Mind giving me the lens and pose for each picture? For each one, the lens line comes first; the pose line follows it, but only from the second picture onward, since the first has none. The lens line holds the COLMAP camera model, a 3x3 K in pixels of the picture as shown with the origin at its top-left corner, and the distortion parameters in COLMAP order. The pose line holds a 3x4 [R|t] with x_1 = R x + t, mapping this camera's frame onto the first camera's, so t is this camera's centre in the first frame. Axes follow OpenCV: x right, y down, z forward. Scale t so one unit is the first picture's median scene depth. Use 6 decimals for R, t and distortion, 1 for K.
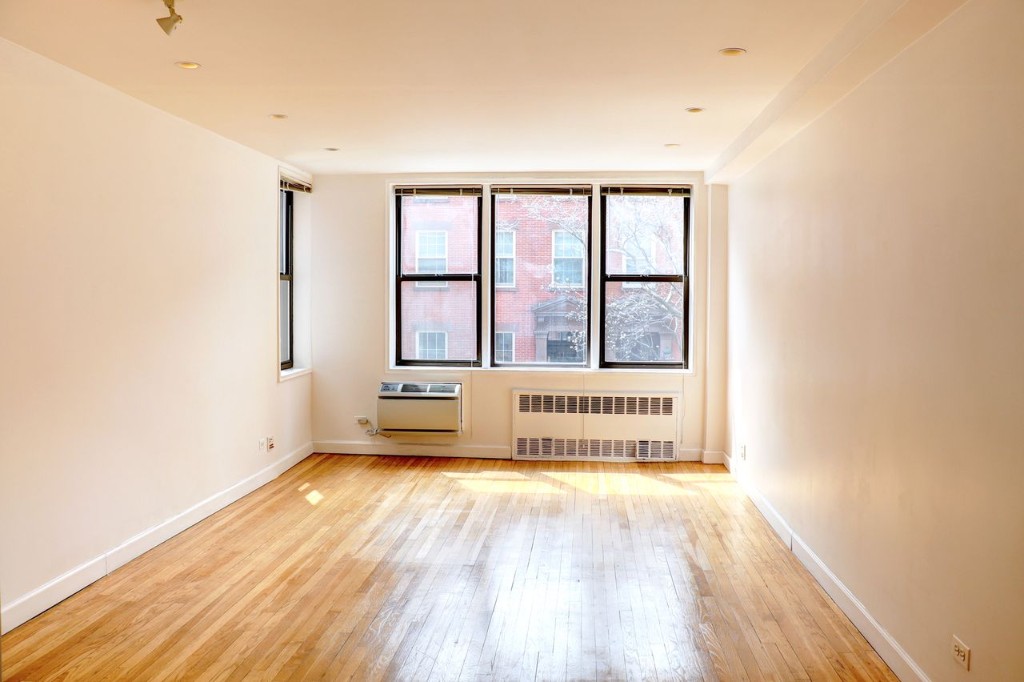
lens RADIAL K [[834.3, 0, 512.0], [0, 834.3, 341.0], [0, 0, 1]] dist [-0.194220, 0.170883]
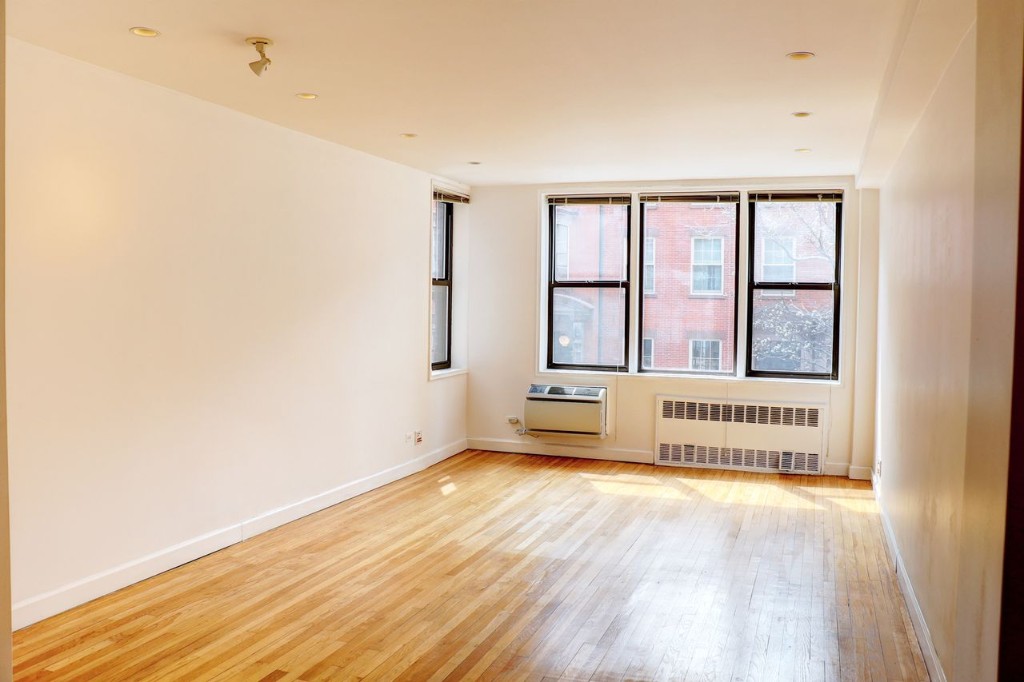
lens RADIAL K [[834.3, 0, 512.0], [0, 834.3, 341.0], [0, 0, 1]] dist [-0.194220, 0.170883]
pose [[0.963438, 0.020098, -0.267175, 0.100165], [-0.022211, 0.999741, -0.004889, 0.001197], [0.267008, 0.010645, 0.963636, -0.016187]]
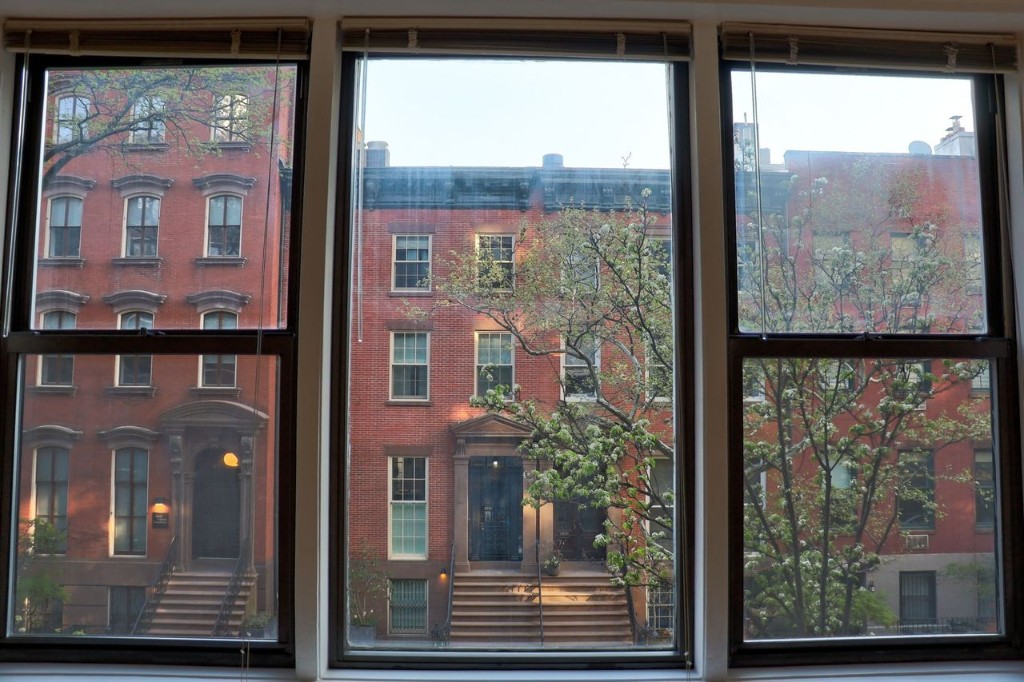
lens RADIAL K [[834.3, 0, 512.0], [0, 834.3, 341.0], [0, 0, 1]] dist [-0.194220, 0.170883]
pose [[0.994829, 0.009902, 0.101079, 0.006777], [0.004253, 0.990301, -0.138872, -0.039820], [-0.101474, 0.138583, 0.985138, 0.748664]]
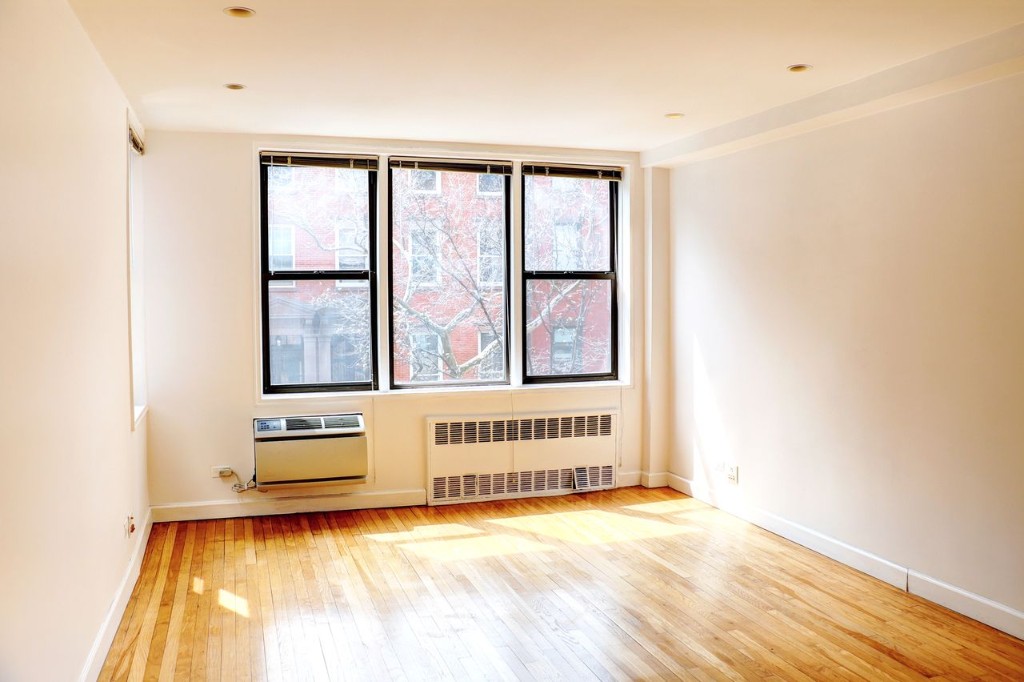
lens RADIAL K [[834.3, 0, 512.0], [0, 834.3, 341.0], [0, 0, 1]] dist [-0.194220, 0.170883]
pose [[0.916138, -0.031280, 0.399640, -0.239070], [0.030761, 0.999497, 0.007713, -0.017512], [-0.399680, 0.005227, 0.916640, 0.250667]]
